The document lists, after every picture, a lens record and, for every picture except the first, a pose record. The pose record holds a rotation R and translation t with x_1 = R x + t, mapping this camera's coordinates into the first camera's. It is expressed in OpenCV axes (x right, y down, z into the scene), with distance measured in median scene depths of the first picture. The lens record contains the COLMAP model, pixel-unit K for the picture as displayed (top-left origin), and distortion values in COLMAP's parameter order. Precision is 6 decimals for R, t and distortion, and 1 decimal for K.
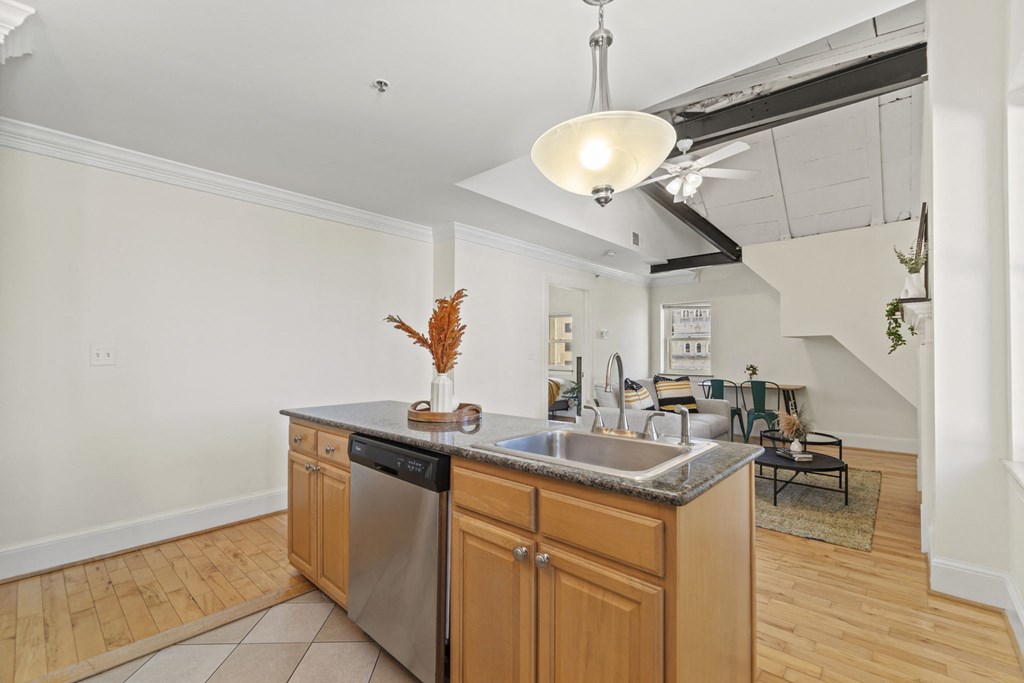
lens RADIAL K [[444.0, 0, 505.0], [0, 444.0, 348.8], [0, 0, 1]] dist [-0.004217, 0.000401]
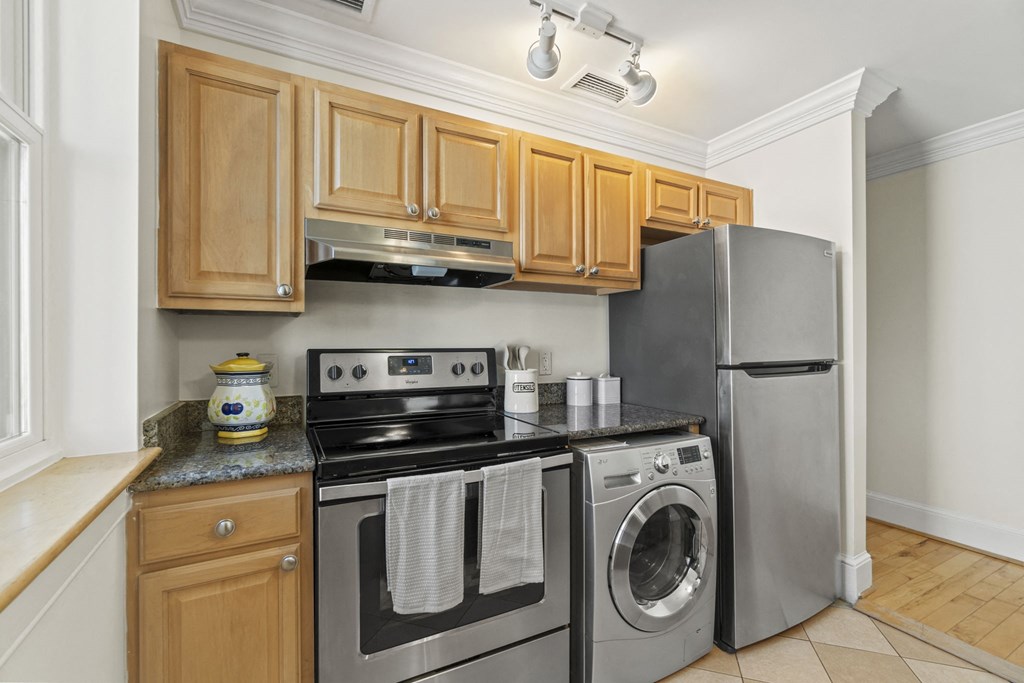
lens RADIAL K [[444.0, 0, 509.8], [0, 444.0, 343.1], [0, 0, 1]] dist [-0.004217, 0.000401]
pose [[-0.333185, -0.001899, -0.942860, 0.344968], [0.011825, 0.999911, -0.006192, 0.008847], [0.942787, -0.013212, -0.333133, 0.348048]]
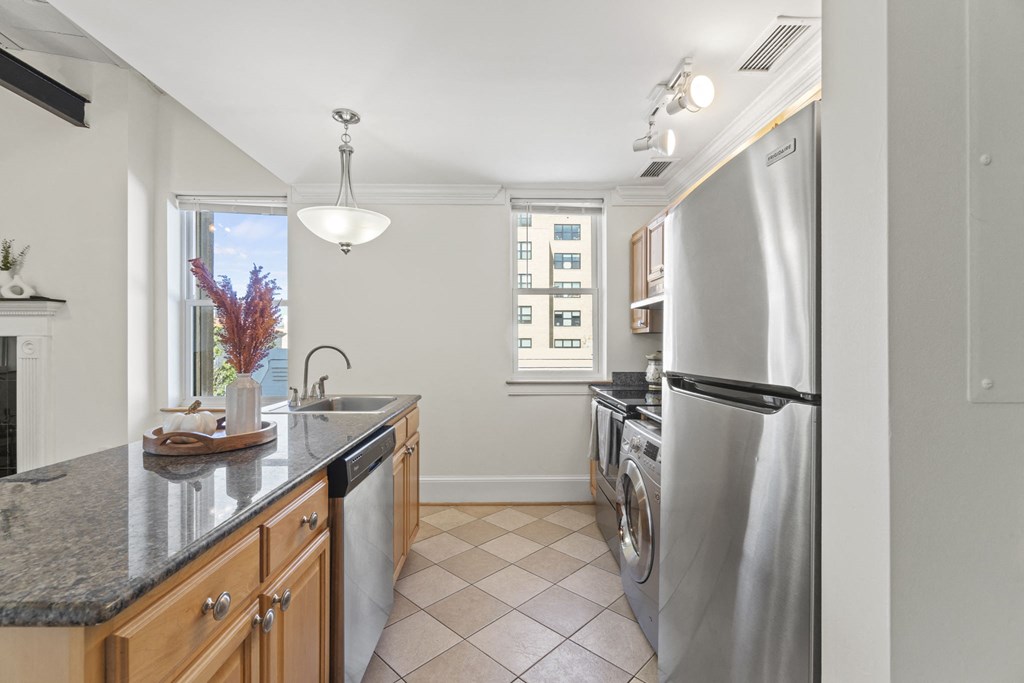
lens RADIAL K [[444.0, 0, 504.2], [0, 444.0, 344.9], [0, 0, 1]] dist [-0.004217, 0.000401]
pose [[-0.688392, -0.001001, 0.725338, -0.952734], [-0.009500, 0.999926, -0.007636, 0.010457], [-0.725277, -0.012148, -0.688350, 1.186499]]
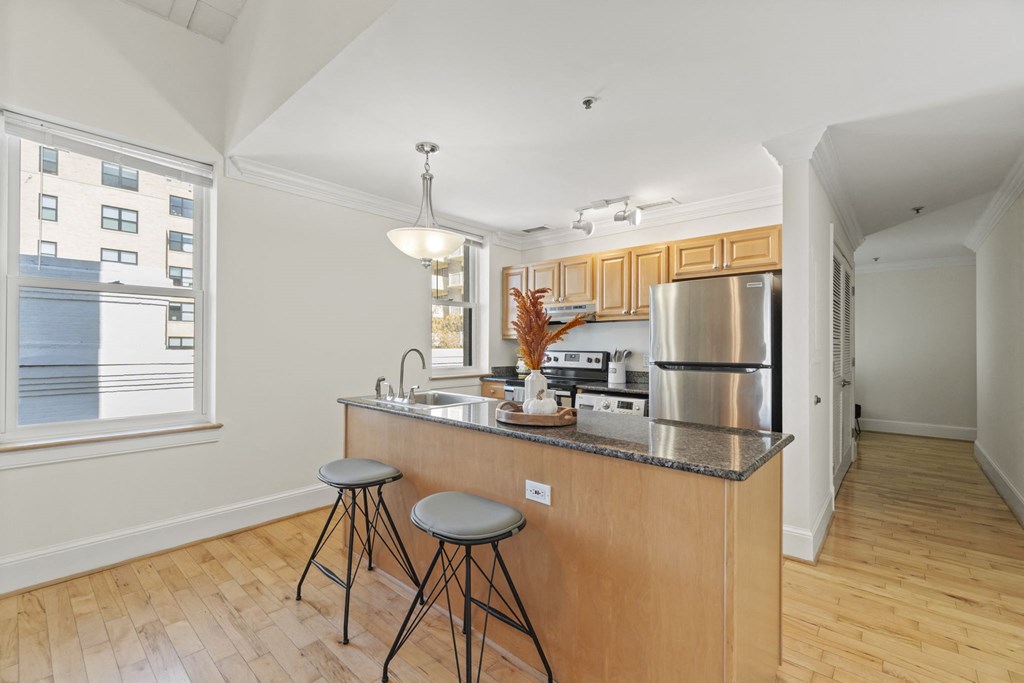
lens RADIAL K [[444.0, 0, 505.1], [0, 444.0, 342.2], [0, 0, 1]] dist [-0.004217, 0.000401]
pose [[-0.999962, -0.005450, -0.006744, -0.070191], [-0.005321, 0.999806, -0.018988, 0.012638], [0.006846, -0.018952, -0.999797, 1.997220]]
